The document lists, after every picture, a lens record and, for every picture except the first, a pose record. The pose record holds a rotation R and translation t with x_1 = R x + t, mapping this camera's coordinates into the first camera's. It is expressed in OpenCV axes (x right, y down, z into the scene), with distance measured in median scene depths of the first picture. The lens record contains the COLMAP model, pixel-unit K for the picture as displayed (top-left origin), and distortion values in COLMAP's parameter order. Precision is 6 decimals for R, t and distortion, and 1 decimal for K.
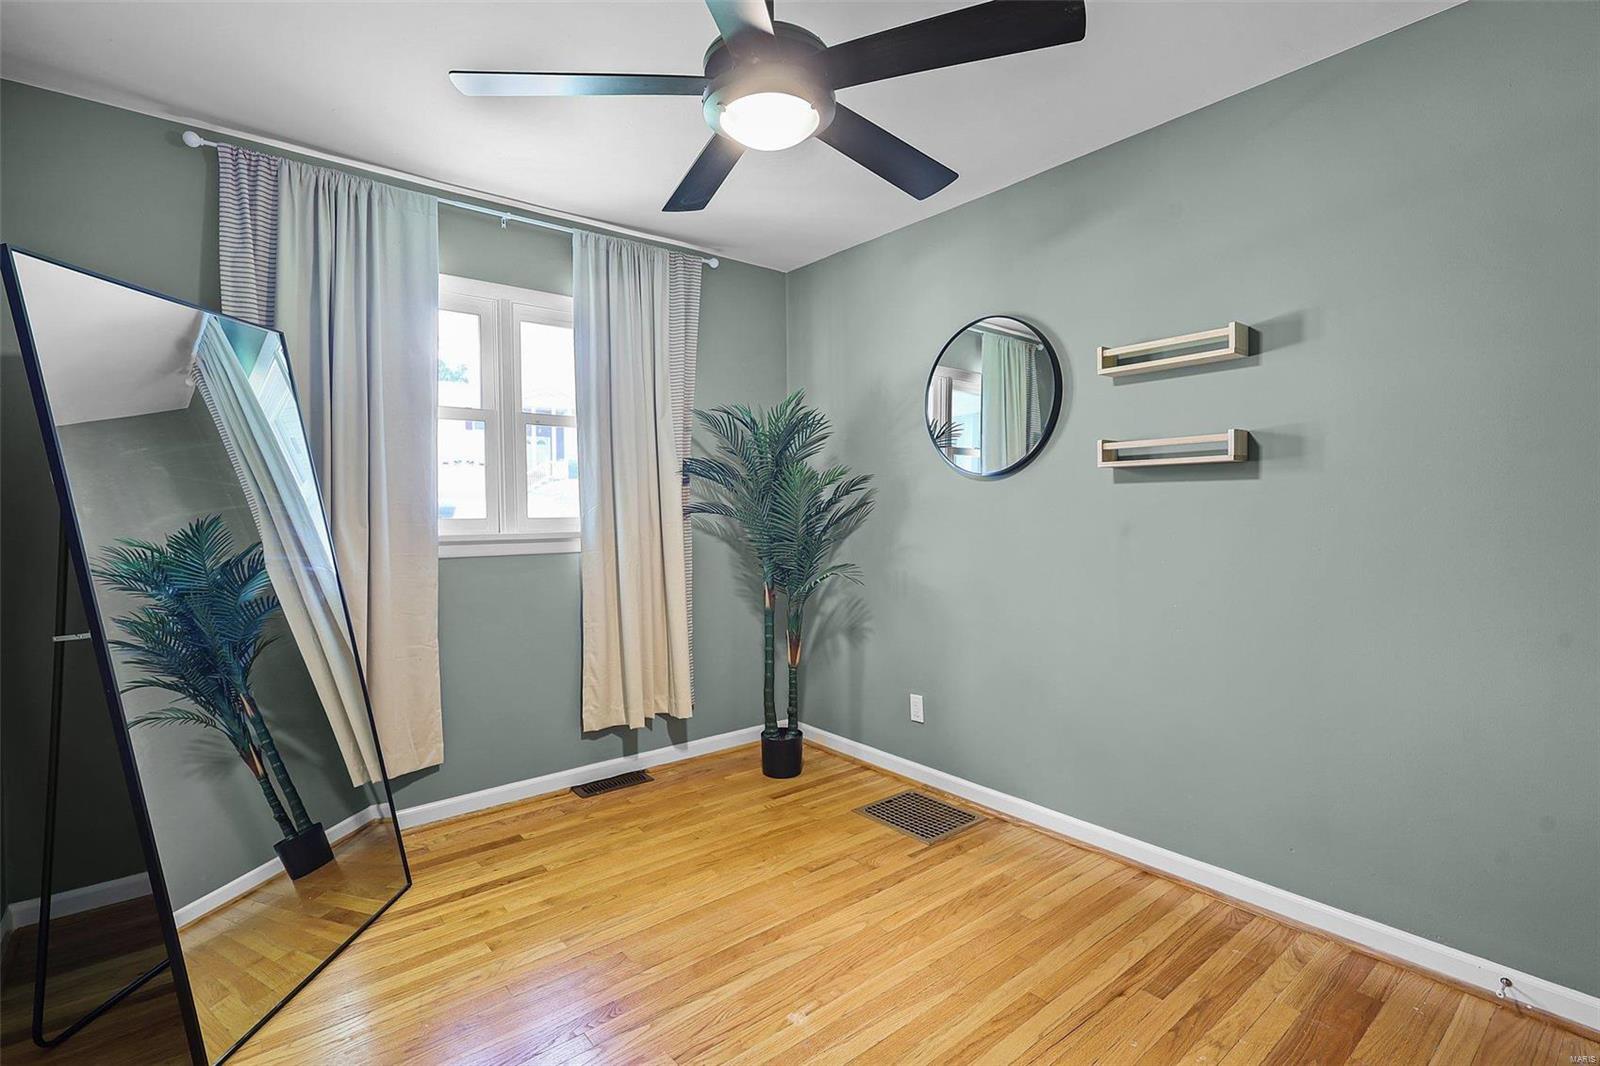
lens RADIAL K [[746.0, 0, 796.7], [0, 746.0, 523.9], [0, 0, 1]] dist [0.000126, 0.000118]
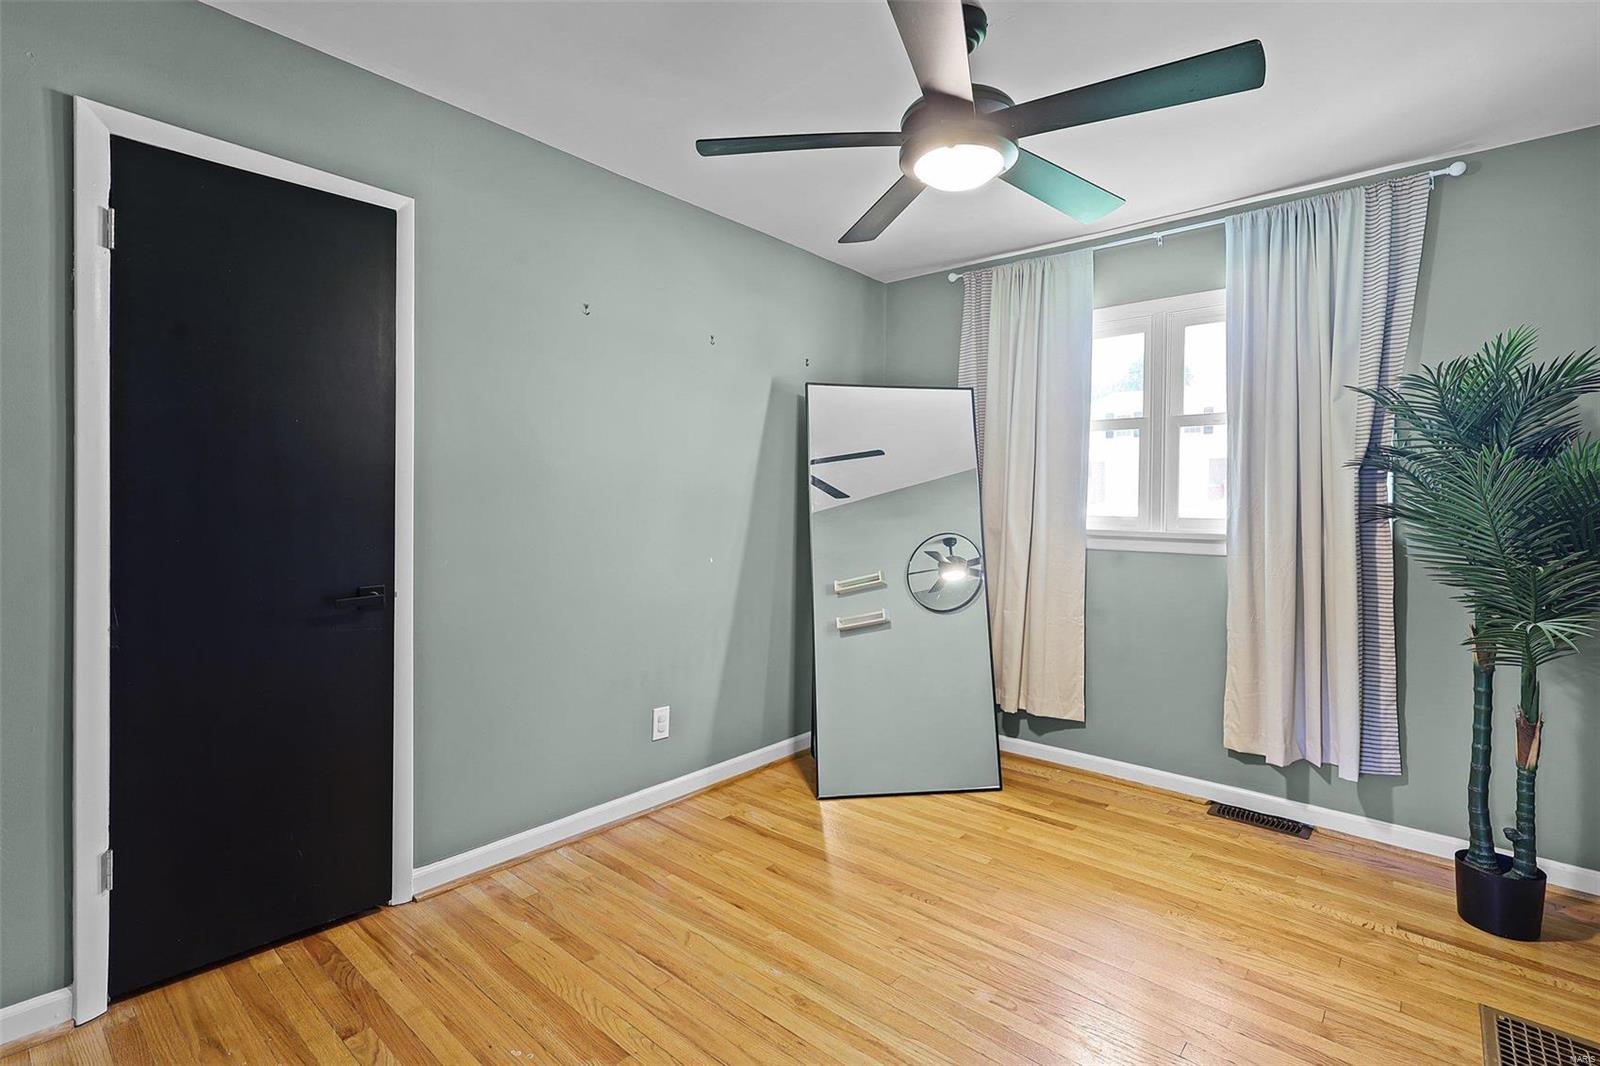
lens RADIAL K [[750.7, 0, 801.1], [0, 750.7, 501.3], [0, 0, 1]] dist [0.000617, 0.000801]
pose [[0.167642, 0.005058, -0.985835, 0.563794], [-0.035972, 0.999352, -0.000990, -0.010330], [0.985191, 0.035628, 0.167716, 0.312847]]
